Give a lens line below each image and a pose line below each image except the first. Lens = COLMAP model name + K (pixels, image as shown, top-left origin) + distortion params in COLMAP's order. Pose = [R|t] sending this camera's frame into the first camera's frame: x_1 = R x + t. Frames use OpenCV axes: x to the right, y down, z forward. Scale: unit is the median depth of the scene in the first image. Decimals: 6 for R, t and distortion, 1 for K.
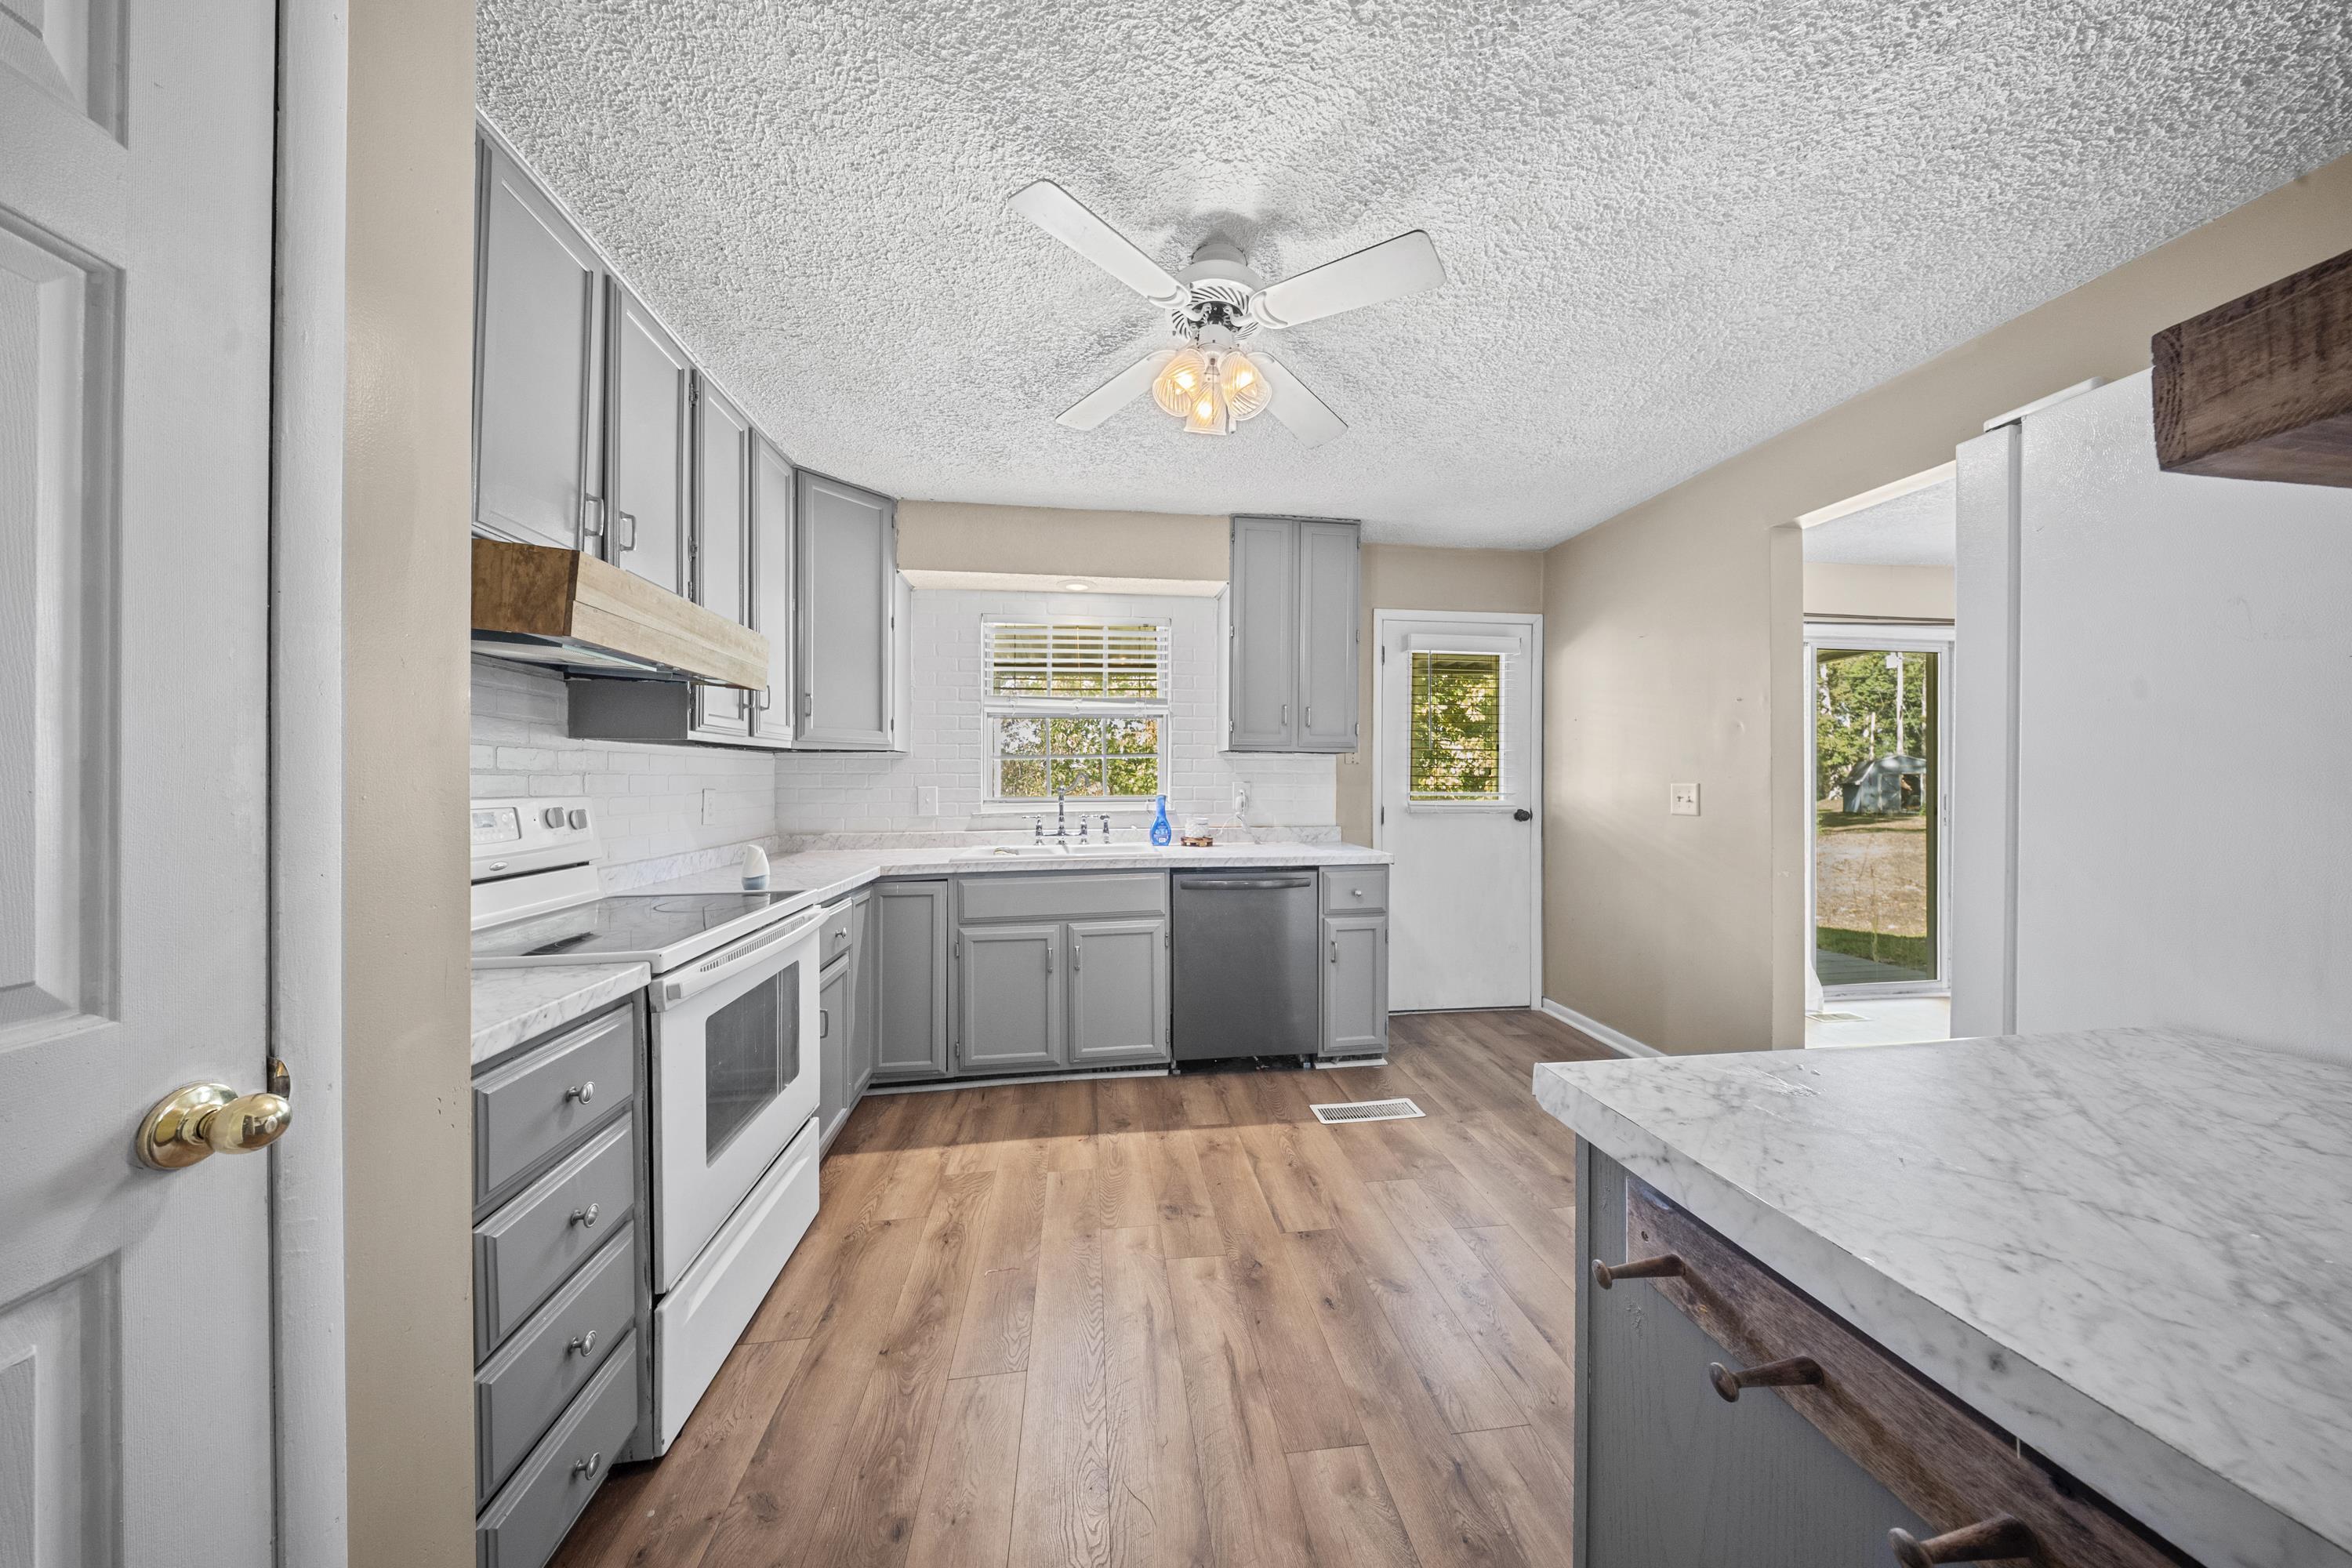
lens RADIAL K [[703.5, 0, 1187.1], [0, 703.5, 781.0], [0, 0, 1]] dist [-0.007106, -0.000042]
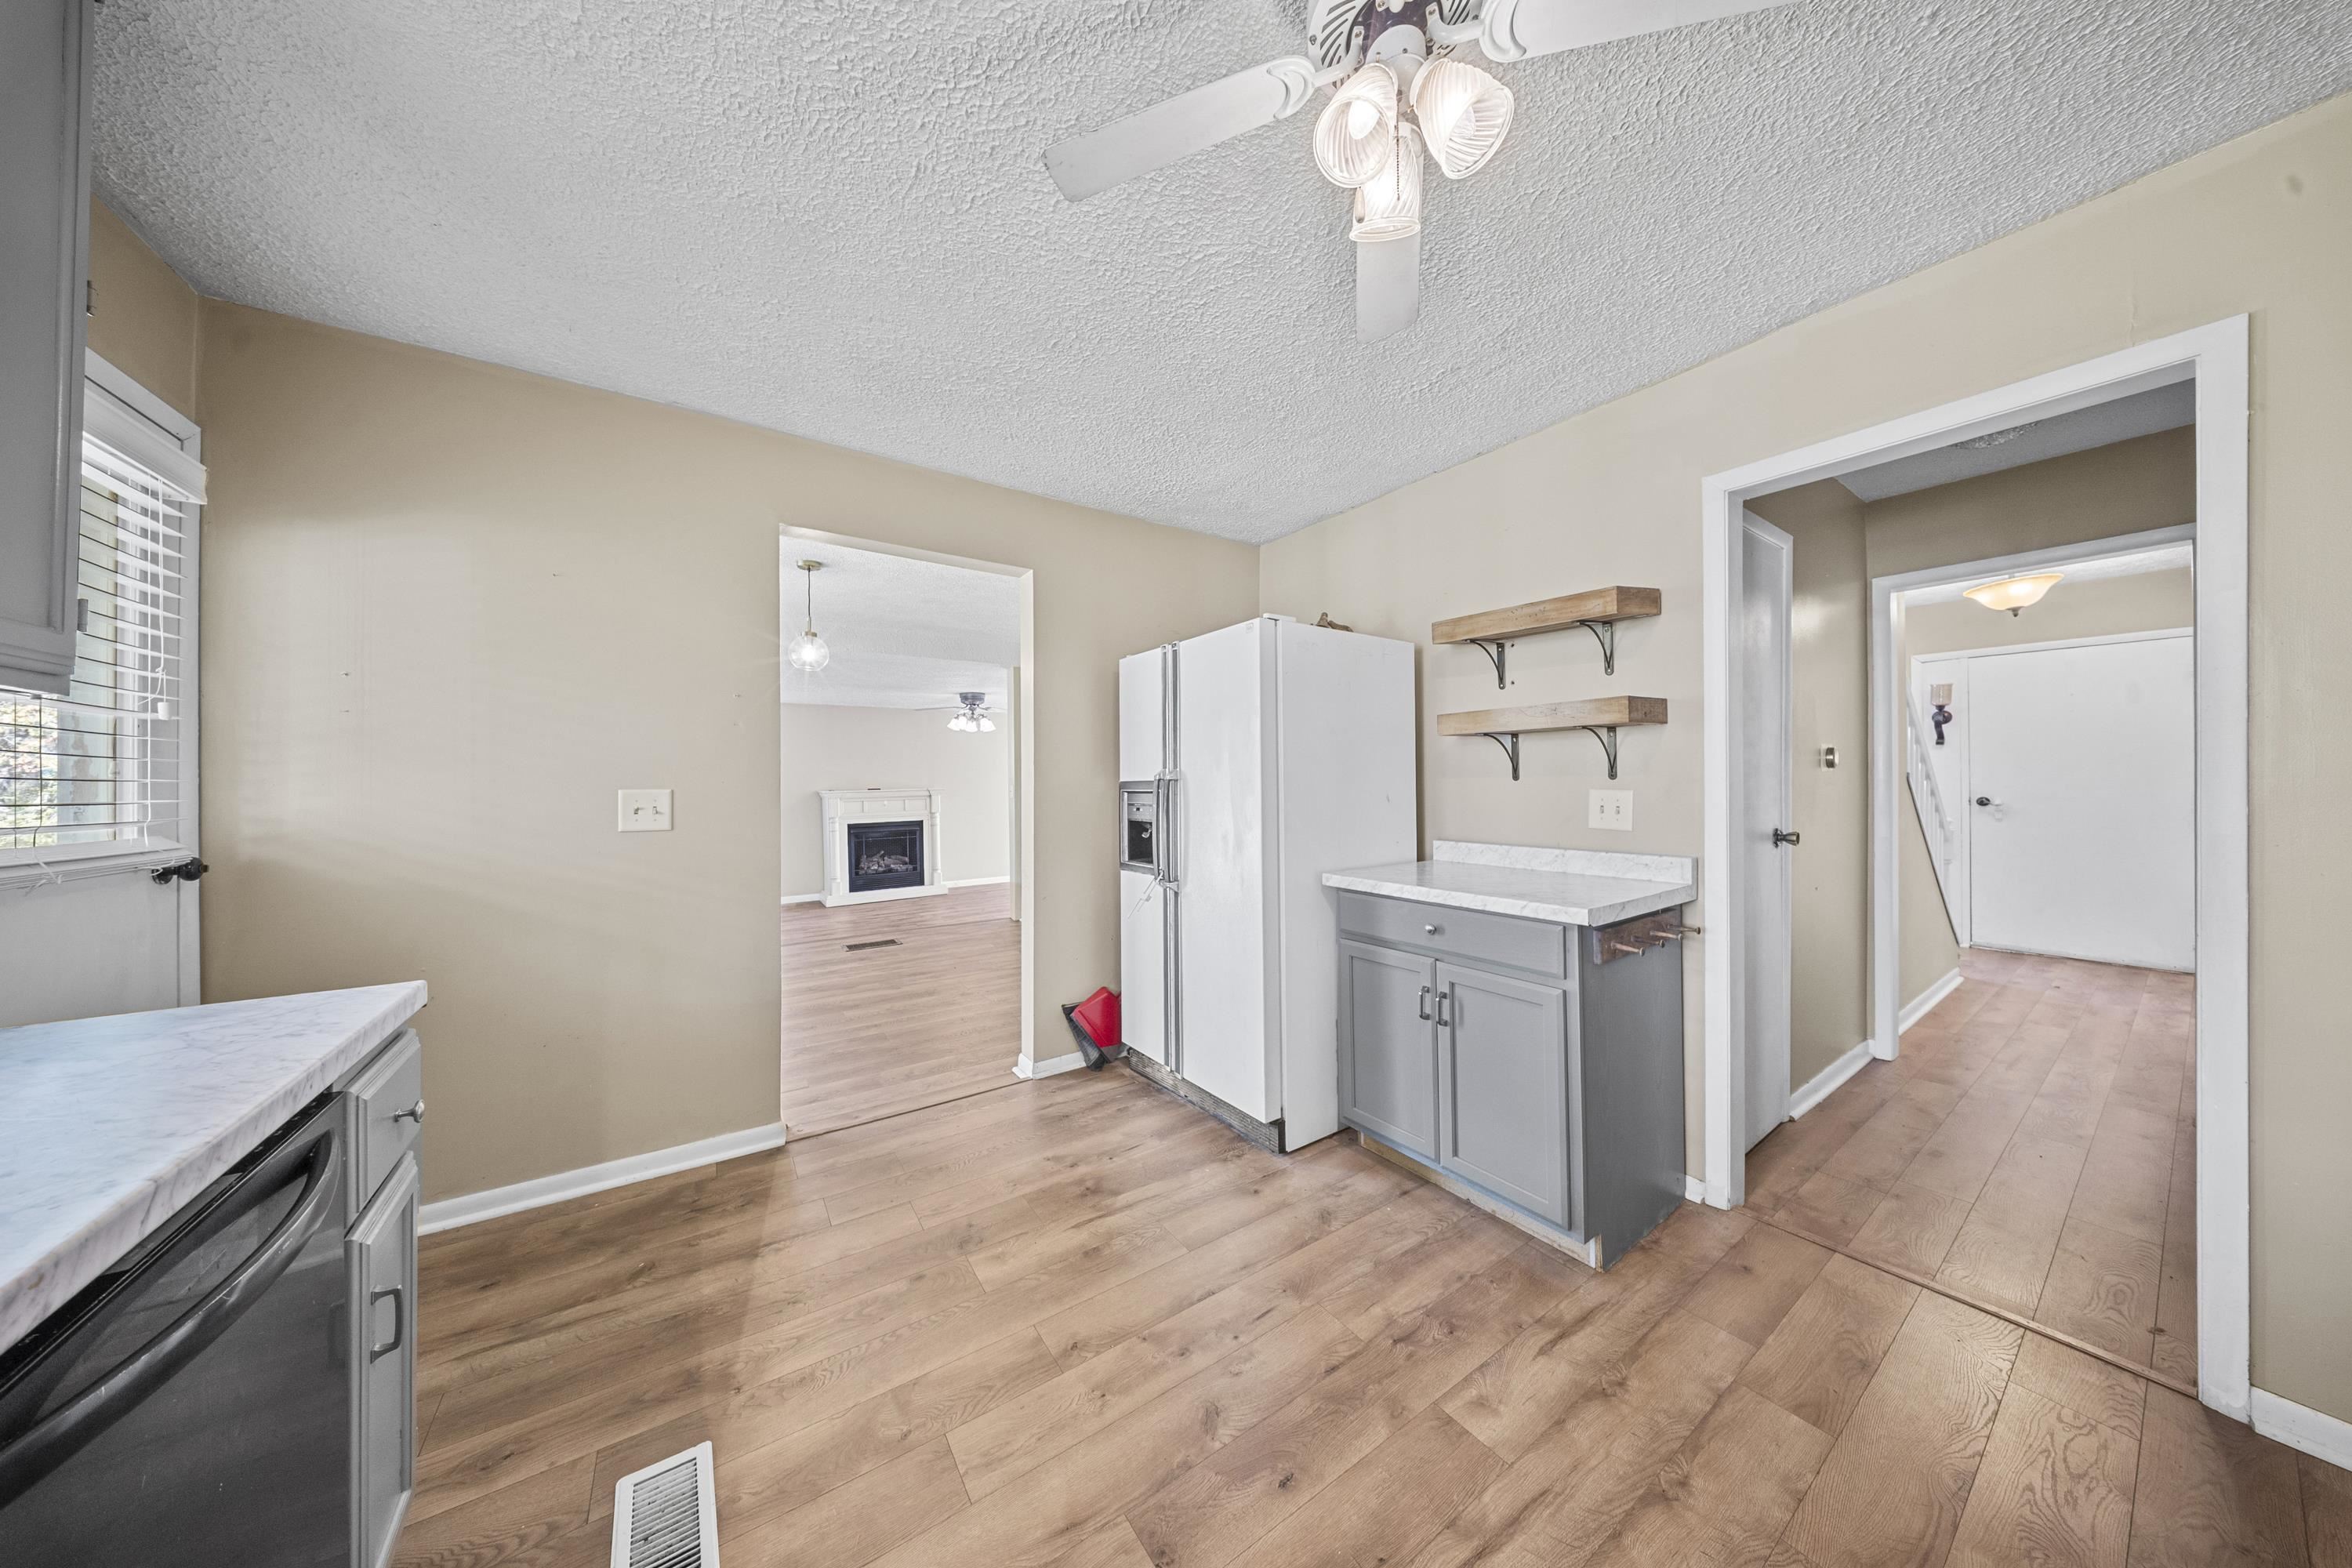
lens RADIAL K [[702.3, 0, 1176.0], [0, 702.3, 784.0], [0, 0, 1]] dist [0.000005, -0.000036]
pose [[-0.434507, -0.003587, 0.900661, -0.299348], [0.003503, 0.999978, 0.005672, -0.006720], [-0.900662, 0.005620, -0.434485, 1.011828]]
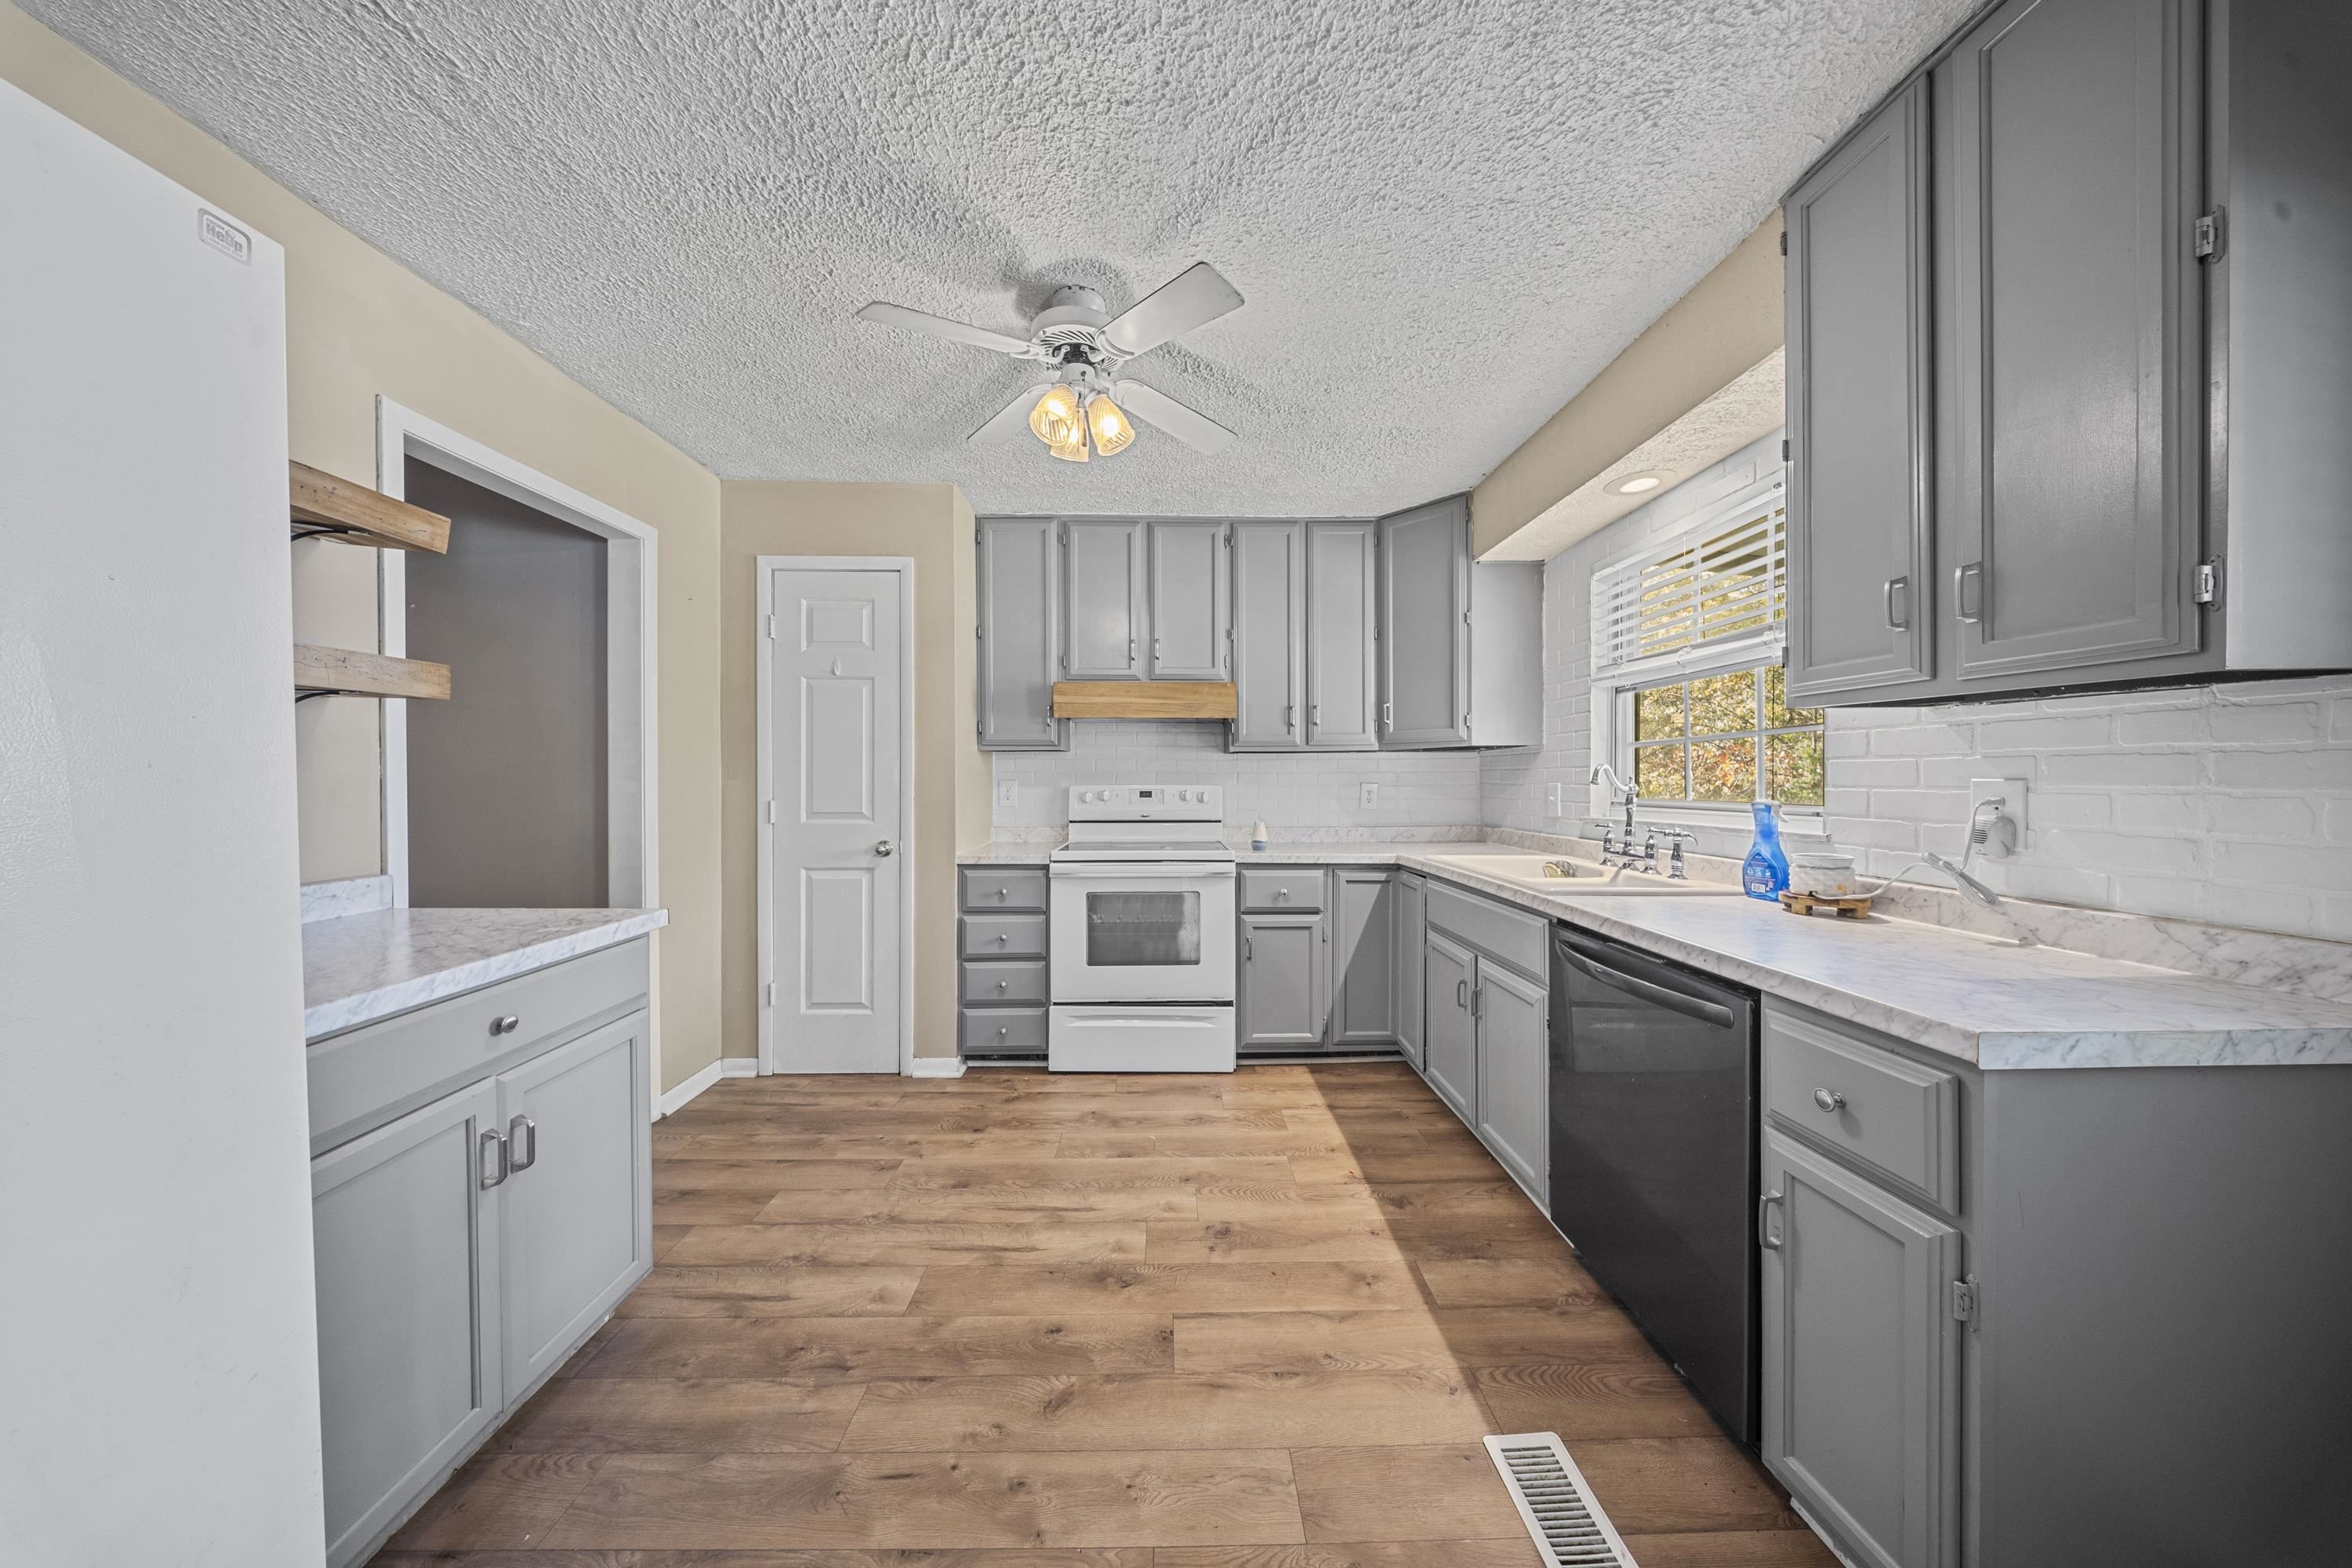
lens RADIAL K [[702.3, 0, 1176.0], [0, 702.3, 784.0], [0, 0, 1]] dist [0.000005, -0.000036]
pose [[-0.128697, 0.011457, -0.991618, 0.786642], [0.002991, 0.999933, 0.011165, -0.001756], [0.991679, -0.001529, -0.128723, 0.909158]]
